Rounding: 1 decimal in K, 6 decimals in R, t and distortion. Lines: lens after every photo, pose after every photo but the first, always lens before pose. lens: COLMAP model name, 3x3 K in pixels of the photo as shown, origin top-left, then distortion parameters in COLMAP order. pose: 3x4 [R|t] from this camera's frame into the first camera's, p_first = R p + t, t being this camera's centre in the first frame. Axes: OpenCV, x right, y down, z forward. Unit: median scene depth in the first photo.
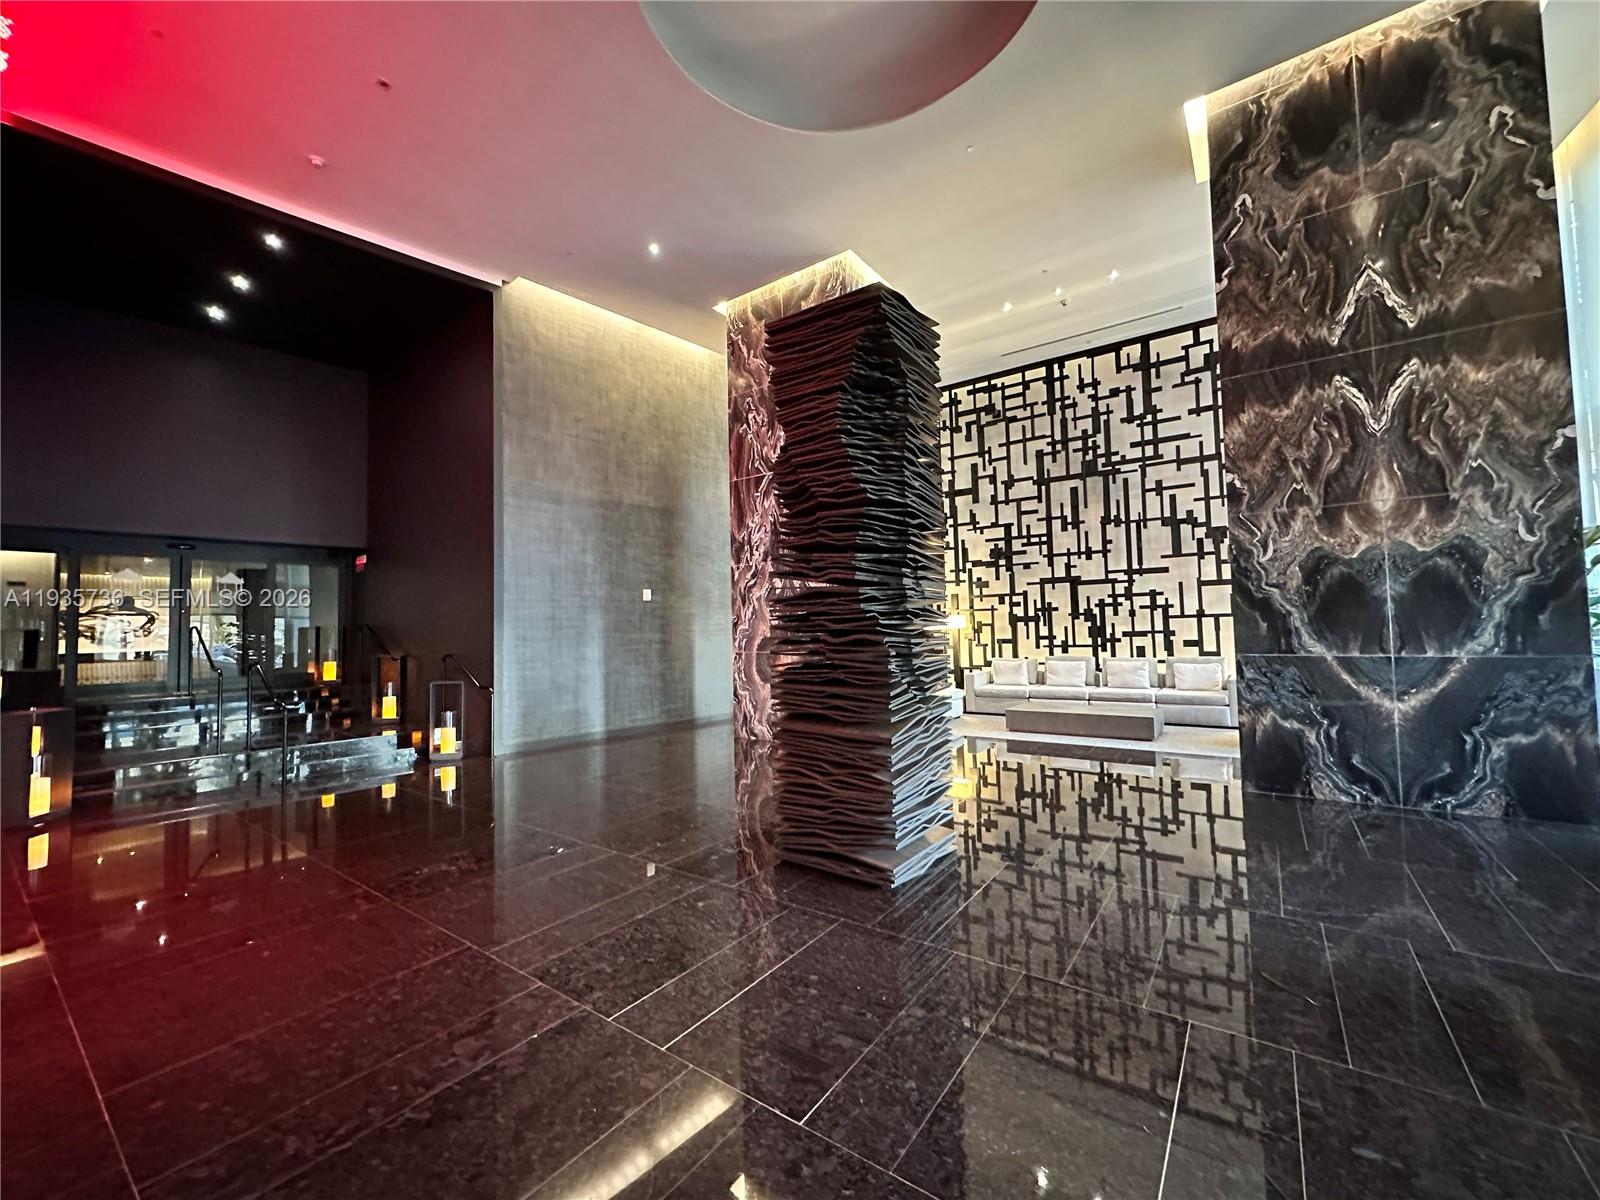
lens RADIAL K [[635.2, 0, 800.0], [0, 635.2, 600.0], [0, 0, 1]] dist [-0.002490, -0.000051]
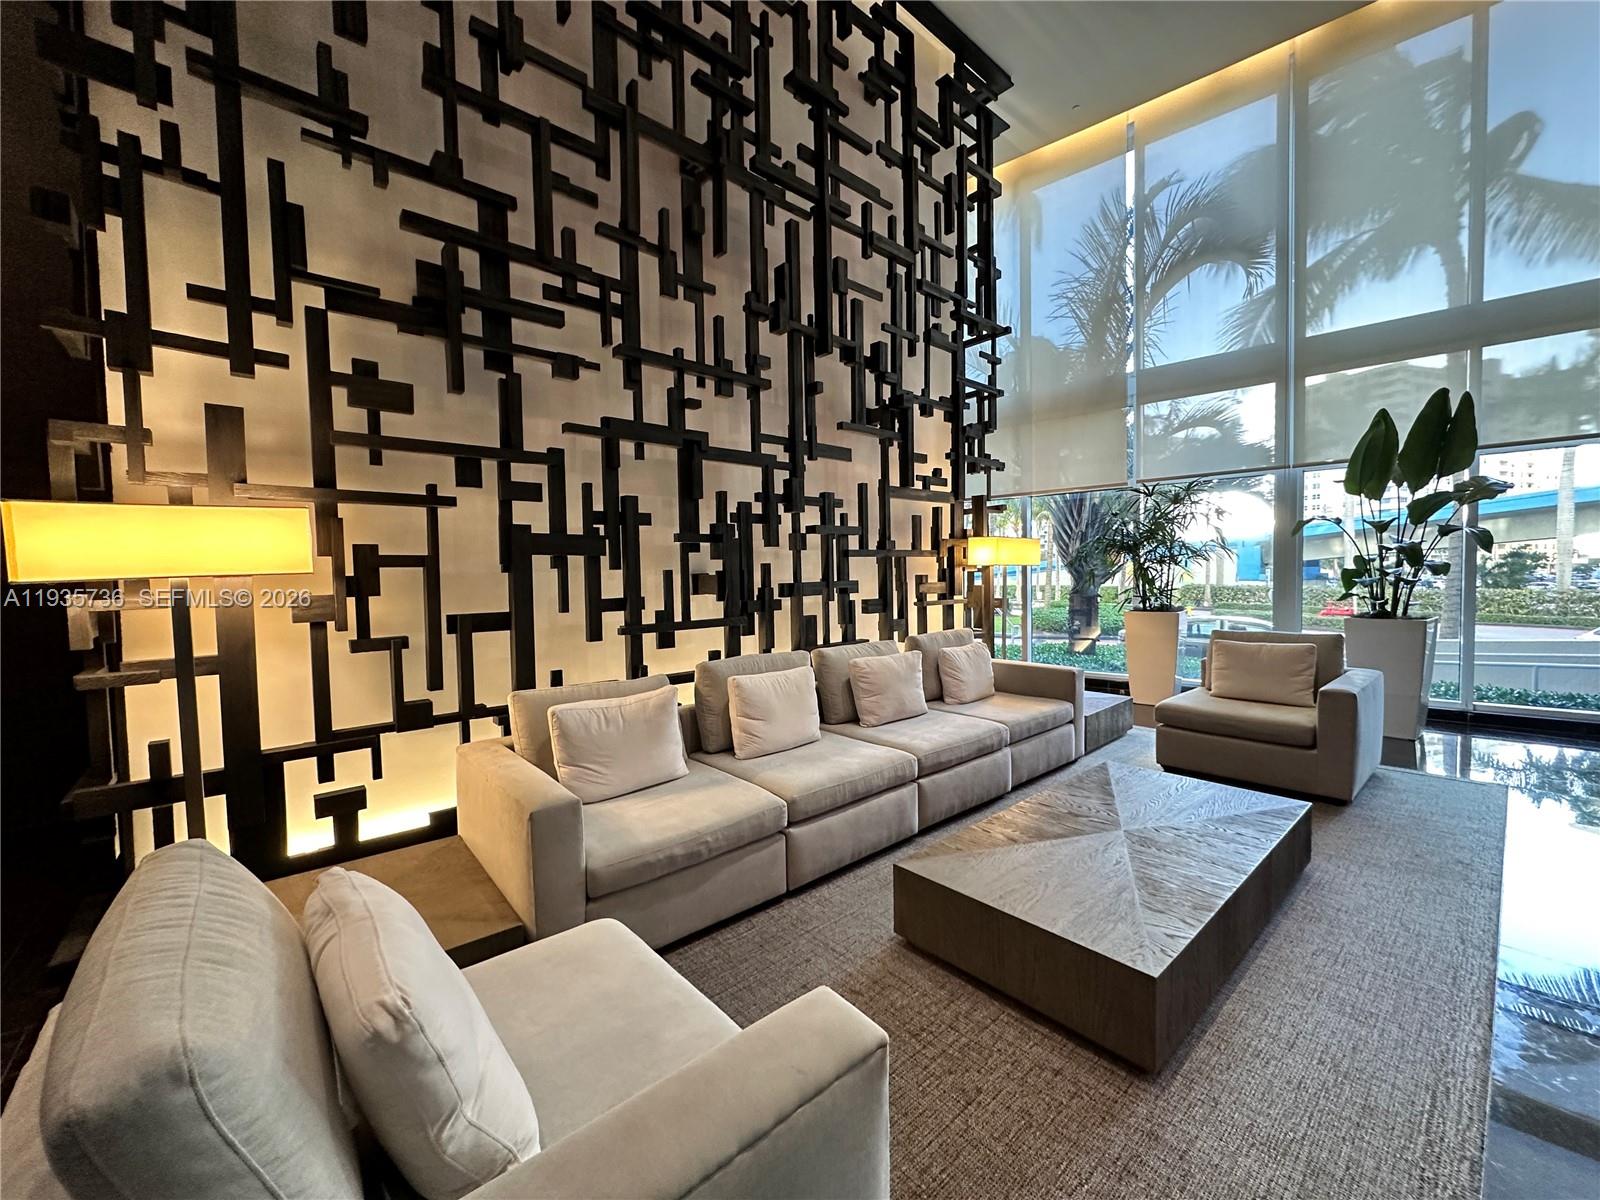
lens RADIAL K [[635.2, 0, 800.0], [0, 635.2, 600.0], [0, 0, 1]] dist [-0.002490, -0.000051]
pose [[0.225417, -0.017458, 0.974106, 0.091976], [-0.027538, 0.999326, 0.024282, 0.046884], [-0.973873, -0.032299, 0.224784, 0.843637]]
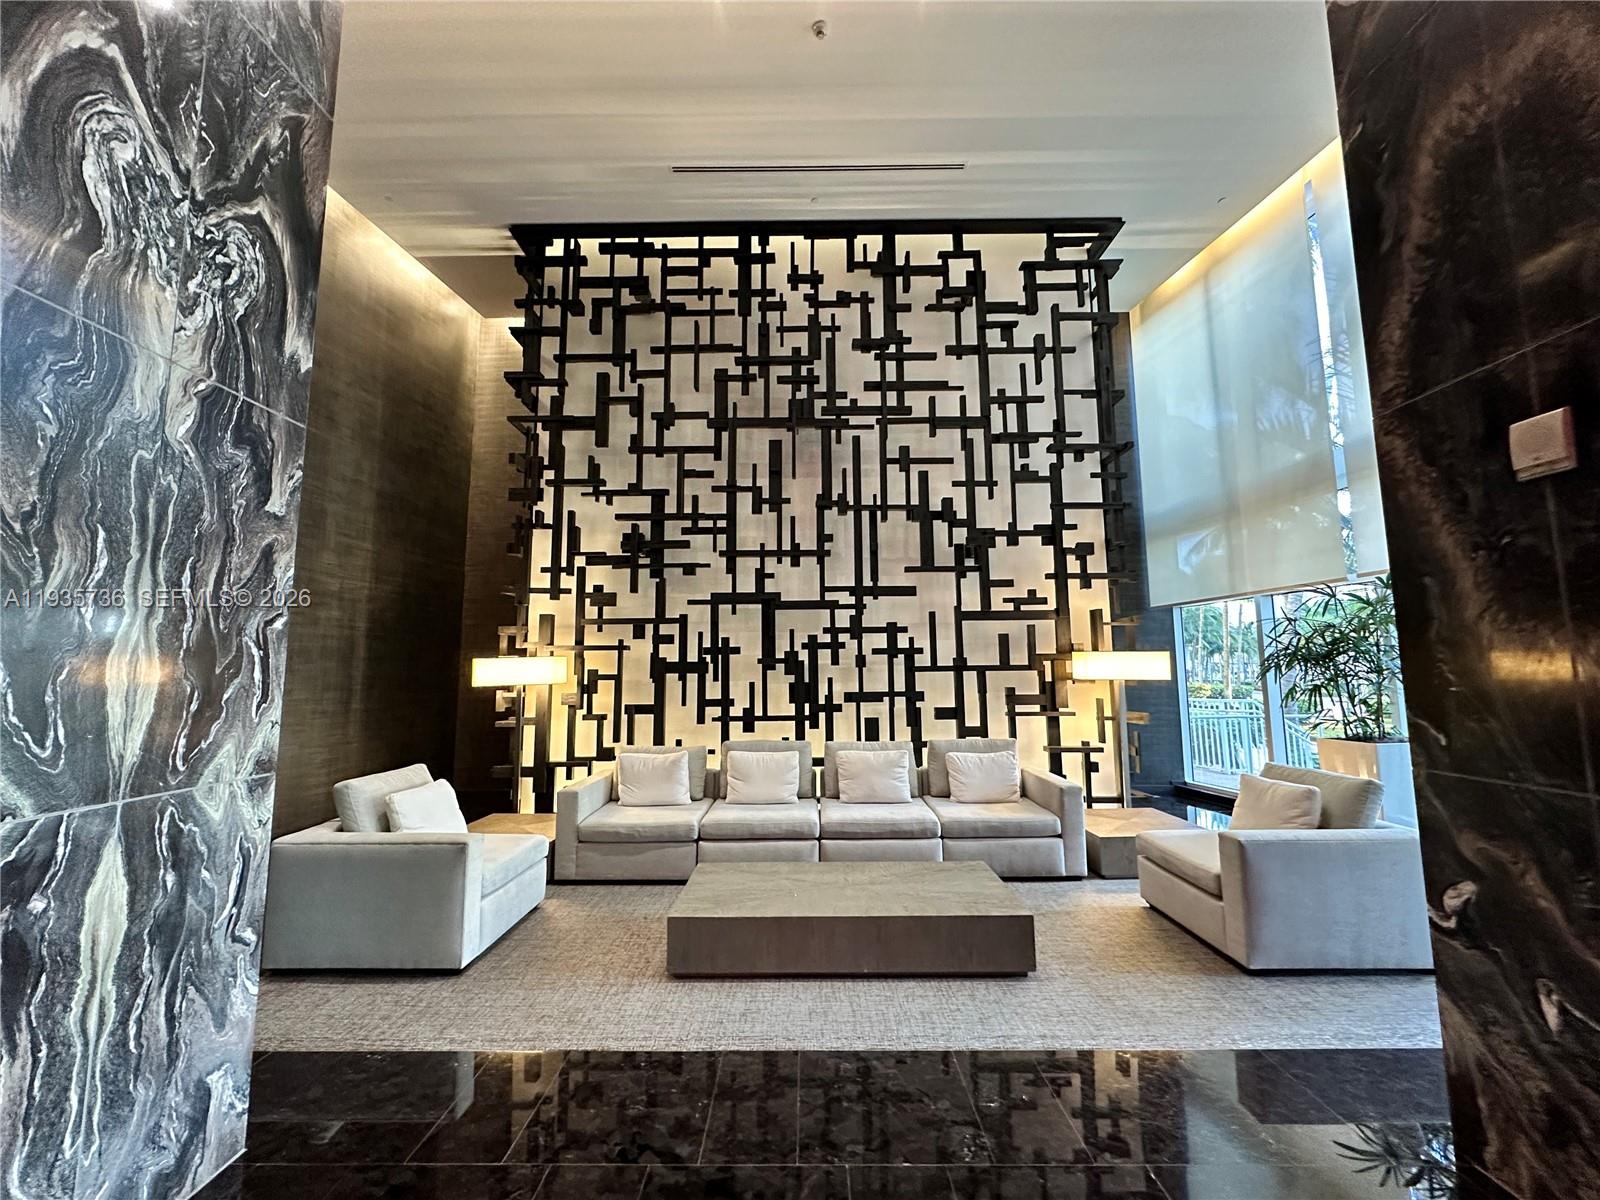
lens RADIAL K [[635.2, 0, 800.0], [0, 635.2, 600.0], [0, 0, 1]] dist [-0.002490, -0.000051]
pose [[0.817675, 0.085756, 0.569257, 0.131229], [-0.038081, 0.994734, -0.095153, 0.021036], [-0.574419, 0.056126, 0.816635, 0.517155]]
